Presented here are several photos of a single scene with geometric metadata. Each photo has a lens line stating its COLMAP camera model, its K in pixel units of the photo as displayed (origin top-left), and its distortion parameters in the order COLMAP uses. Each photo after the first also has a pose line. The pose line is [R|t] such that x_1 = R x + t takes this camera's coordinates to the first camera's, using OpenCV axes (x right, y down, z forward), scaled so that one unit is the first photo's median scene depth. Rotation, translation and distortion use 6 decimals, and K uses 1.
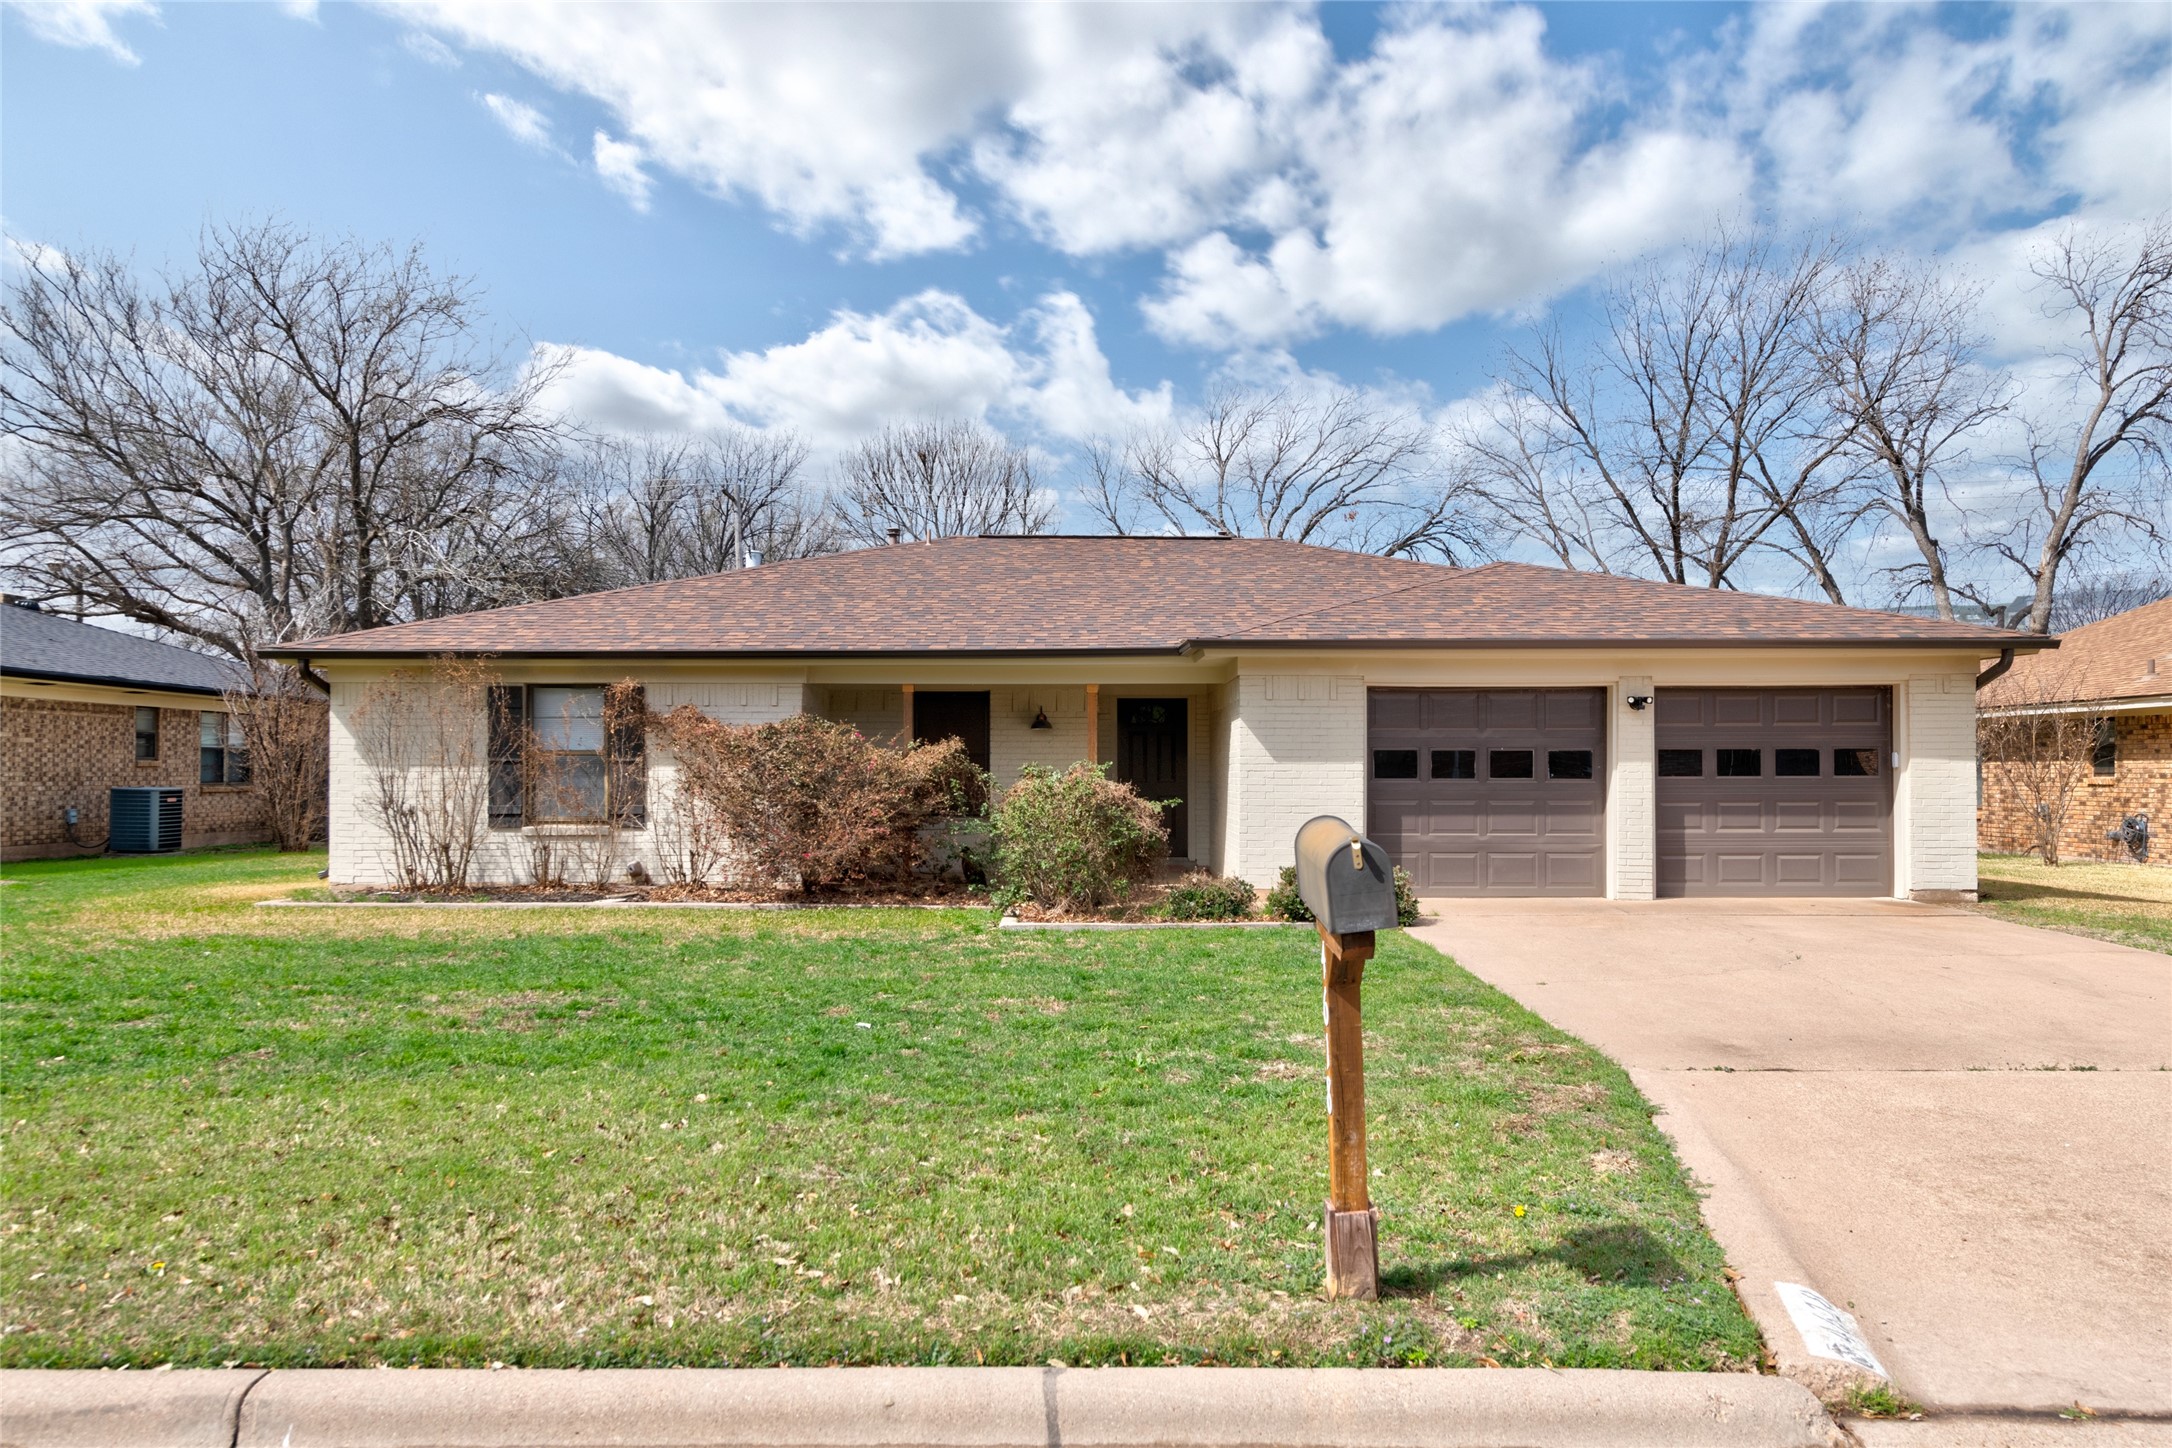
lens RADIAL K [[1447.7, 0, 1092.8], [0, 1447.7, 724.0], [0, 0, 1]] dist [0.008017, -0.000346]
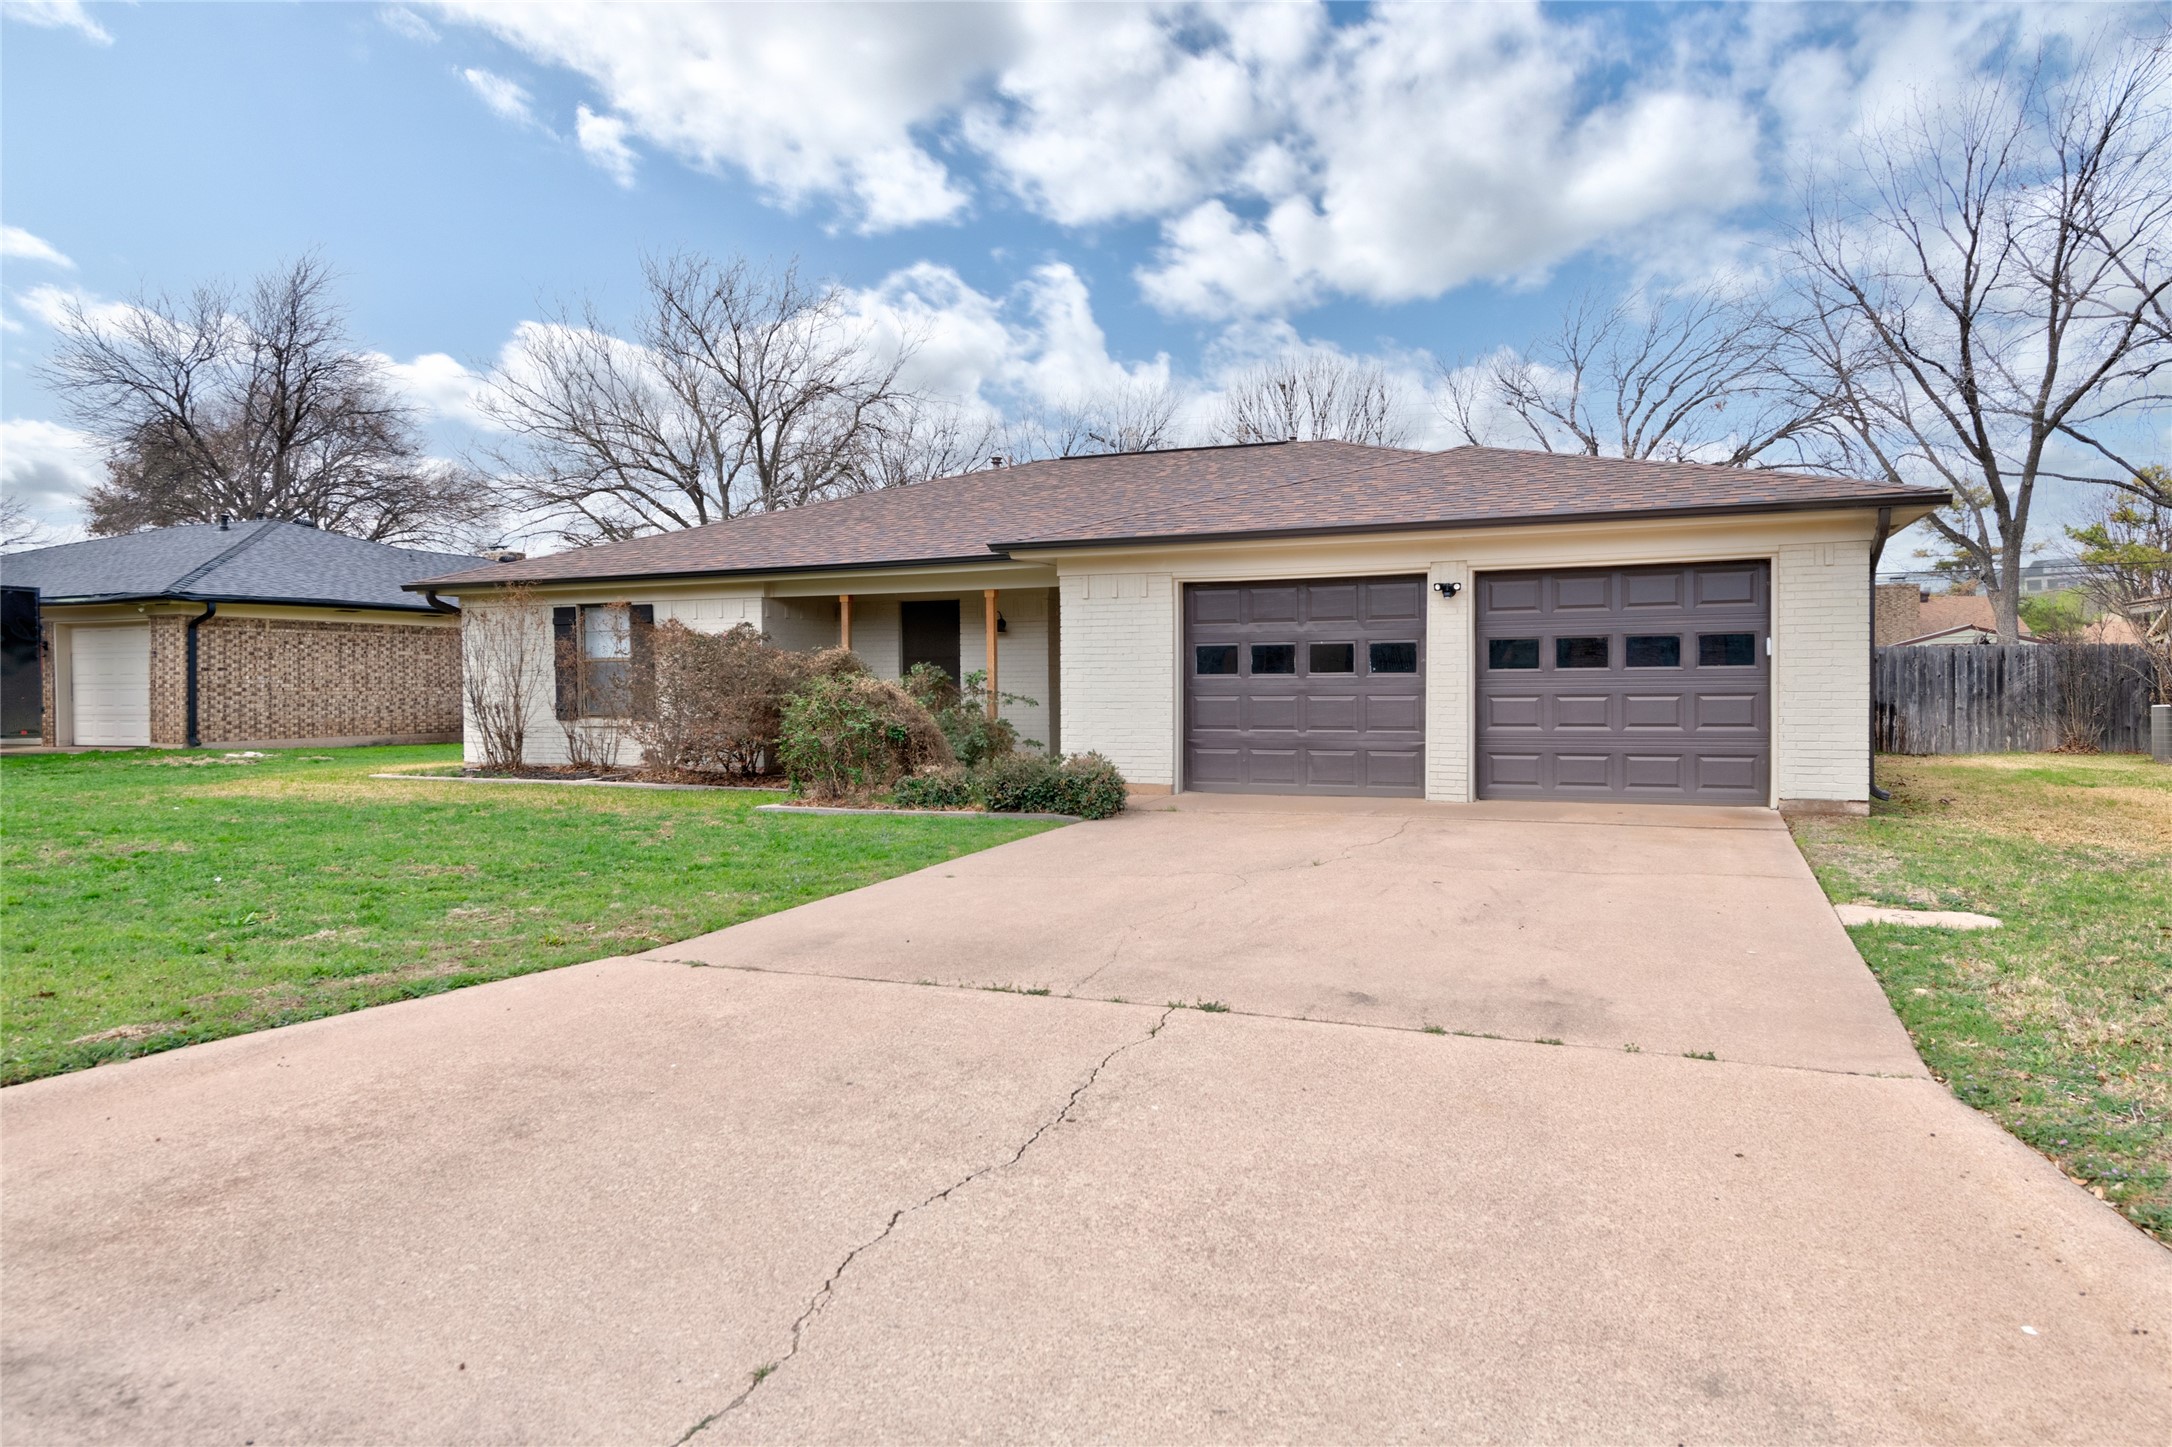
lens RADIAL K [[1297.7, 0, 1081.6], [0, 1297.7, 667.3], [0, 0, 1]] dist [0.014272, -0.000482]
pose [[0.925333, -0.011406, -0.378985, 0.437252], [0.020729, 0.999574, 0.020529, 0.012048], [0.378589, -0.026853, 0.925175, 0.130829]]
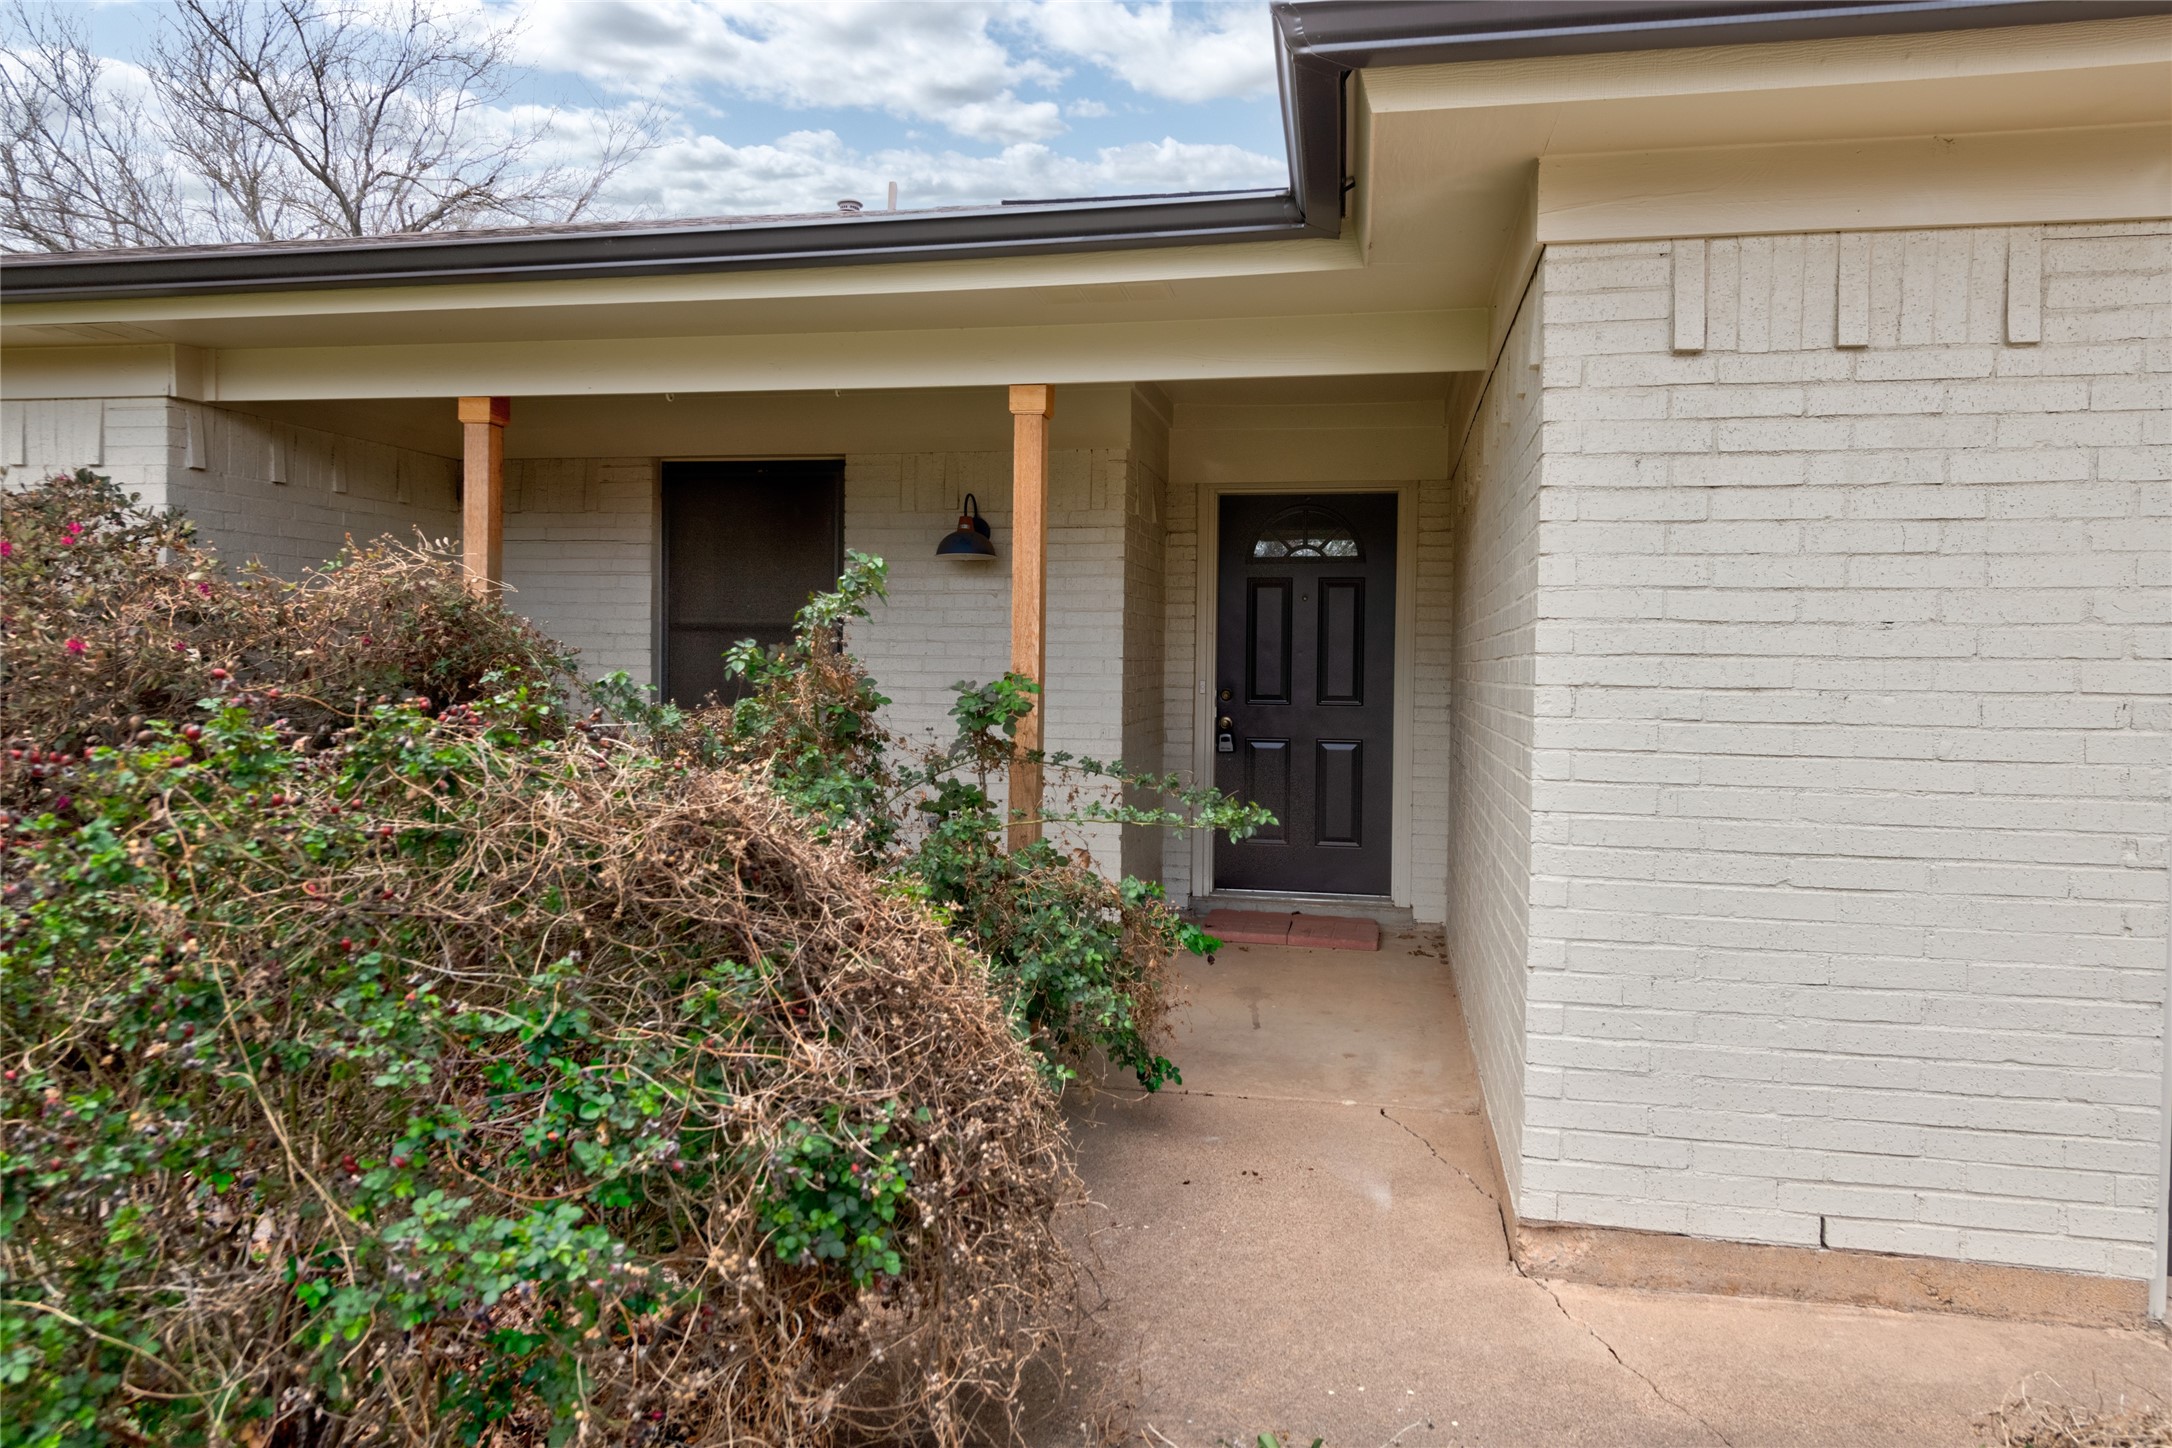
lens RADIAL K [[1447.7, 0, 1092.8], [0, 1447.7, 724.0], [0, 0, 1]] dist [0.008017, -0.000346]
pose [[0.981849, 0.022667, -0.188304, 0.071880], [-0.010062, 0.997660, 0.067626, 0.022556], [0.189397, -0.064504, 0.979780, 0.717267]]
